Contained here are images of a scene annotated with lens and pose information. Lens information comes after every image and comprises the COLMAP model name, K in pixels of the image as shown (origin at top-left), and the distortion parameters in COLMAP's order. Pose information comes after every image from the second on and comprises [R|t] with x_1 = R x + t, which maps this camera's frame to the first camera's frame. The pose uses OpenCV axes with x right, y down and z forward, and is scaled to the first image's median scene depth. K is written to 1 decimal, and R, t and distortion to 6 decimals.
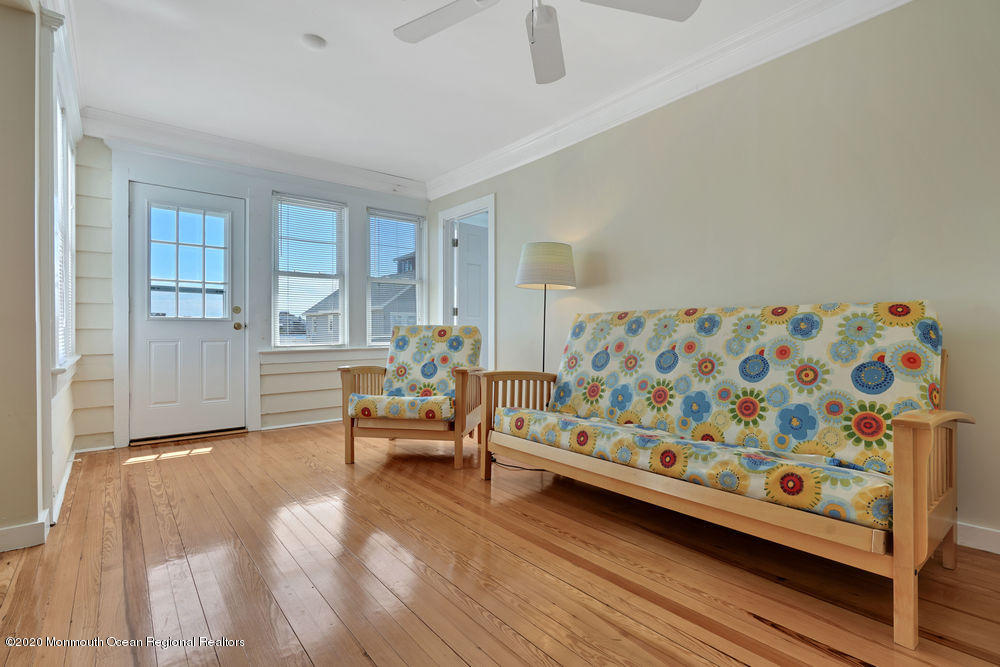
lens RADIAL K [[456.7, 0, 500.7], [0, 456.7, 335.7], [0, 0, 1]] dist [-0.005060, -0.000471]
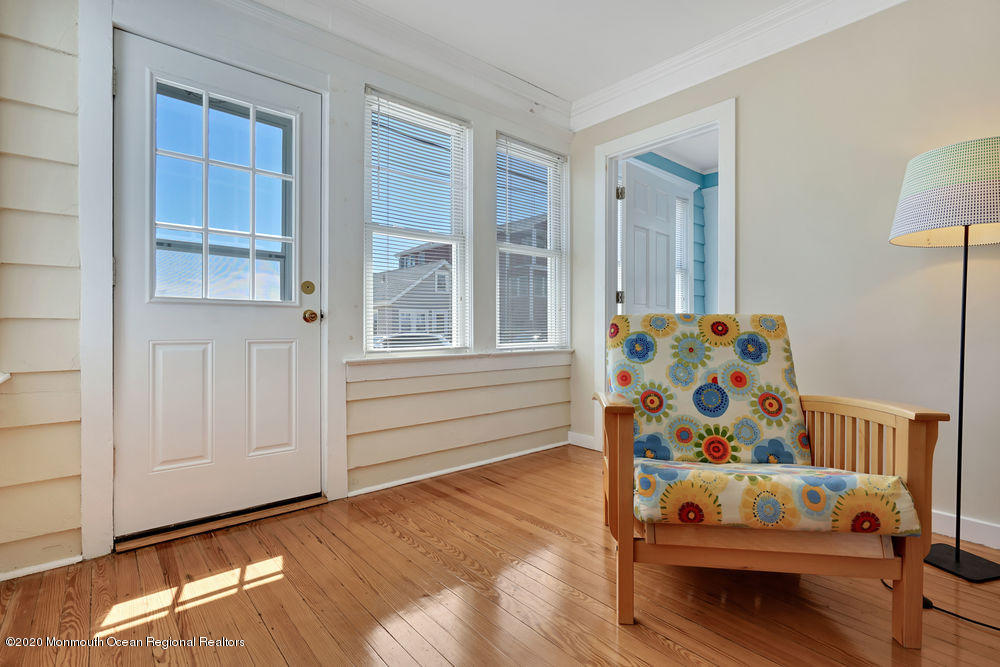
lens RADIAL K [[450.5, 0, 500.0], [0, 450.5, 333.5], [0, 0, 1]] dist [0.002127, 0.000261]
pose [[0.999589, -0.000062, 0.028660, -0.381125], [0.000102, 0.999999, -0.001384, 0.000945], [-0.028660, 0.001386, 0.999588, 0.461437]]
